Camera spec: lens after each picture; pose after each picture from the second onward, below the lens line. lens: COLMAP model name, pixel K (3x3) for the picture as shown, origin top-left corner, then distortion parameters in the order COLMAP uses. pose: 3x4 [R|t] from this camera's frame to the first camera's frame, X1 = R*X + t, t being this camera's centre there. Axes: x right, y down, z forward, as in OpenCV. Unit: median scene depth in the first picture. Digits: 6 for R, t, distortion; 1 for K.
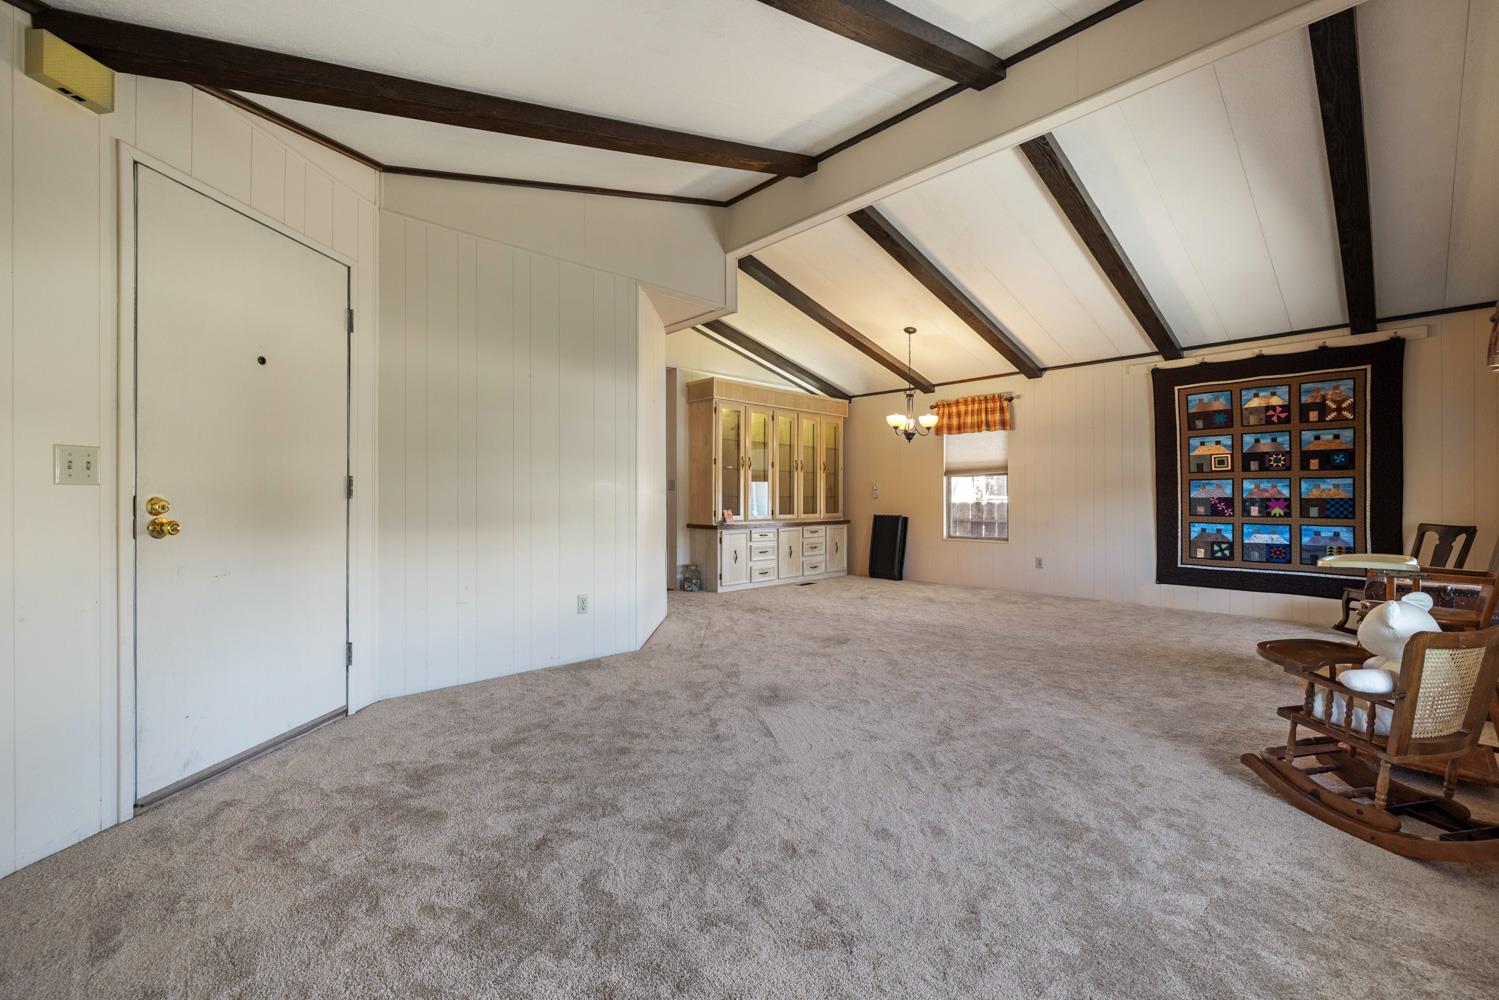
lens RADIAL K [[648.3, 0, 750.0], [0, 648.3, 497.3], [0, 0, 1]] dist [0.000793, 0.000212]
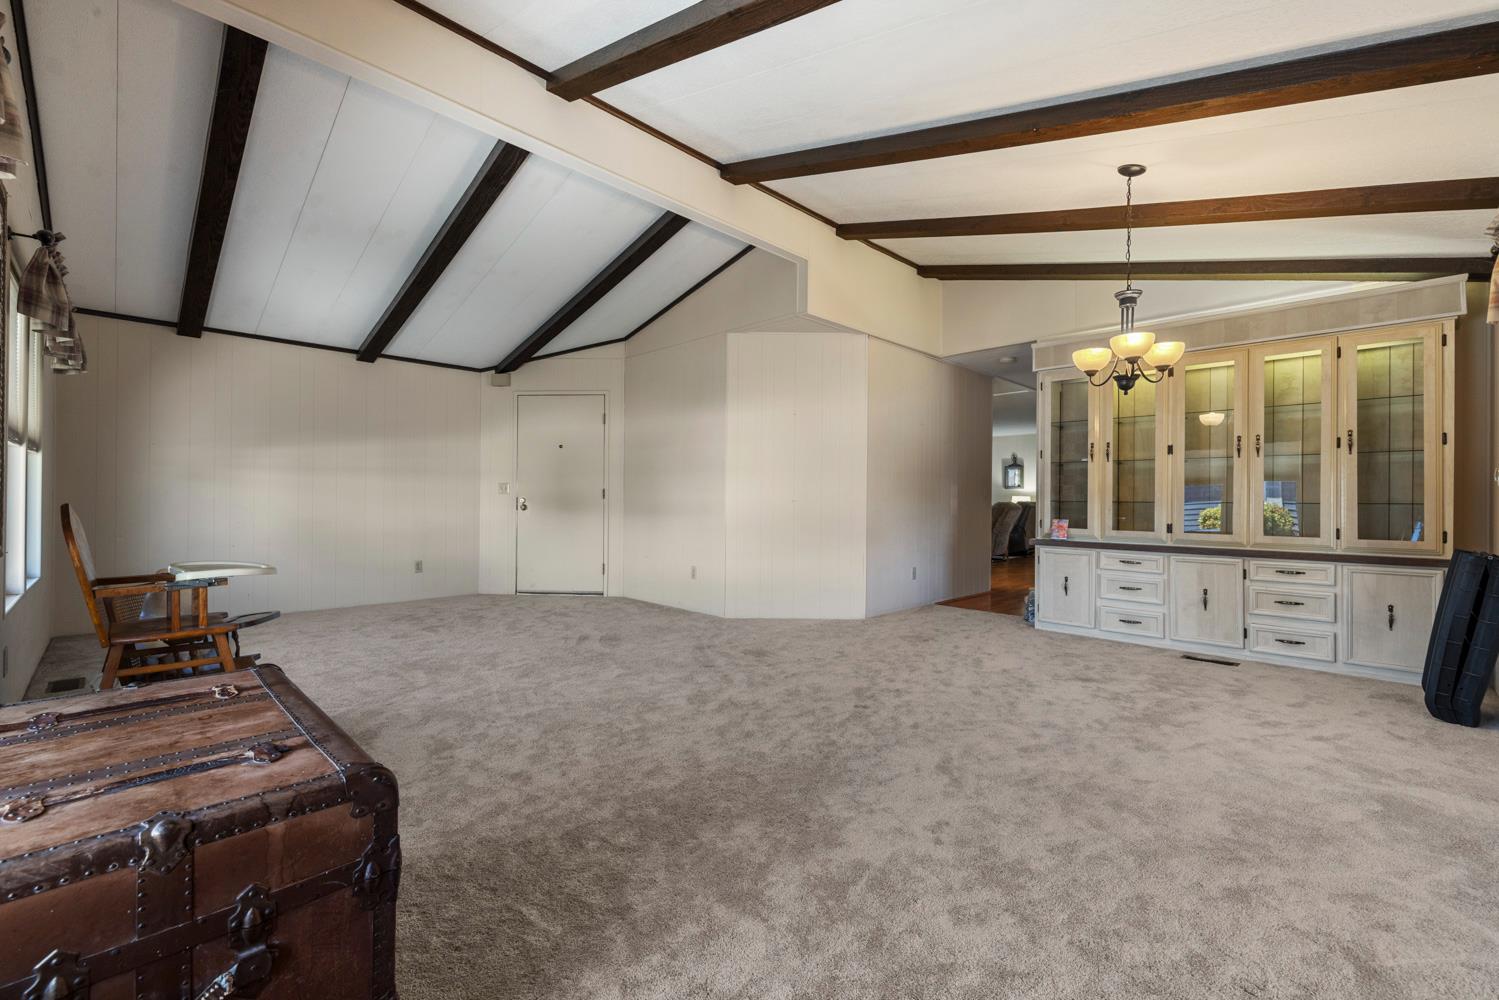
lens RADIAL K [[648.3, 0, 749.2], [0, 648.3, 497.0], [0, 0, 1]] dist [0.000793, 0.000212]
pose [[-0.006933, -0.002774, -0.999972, 0.690506], [-0.008494, 0.999960, -0.002715, -0.000819], [0.999940, 0.008475, -0.006956, 0.654380]]
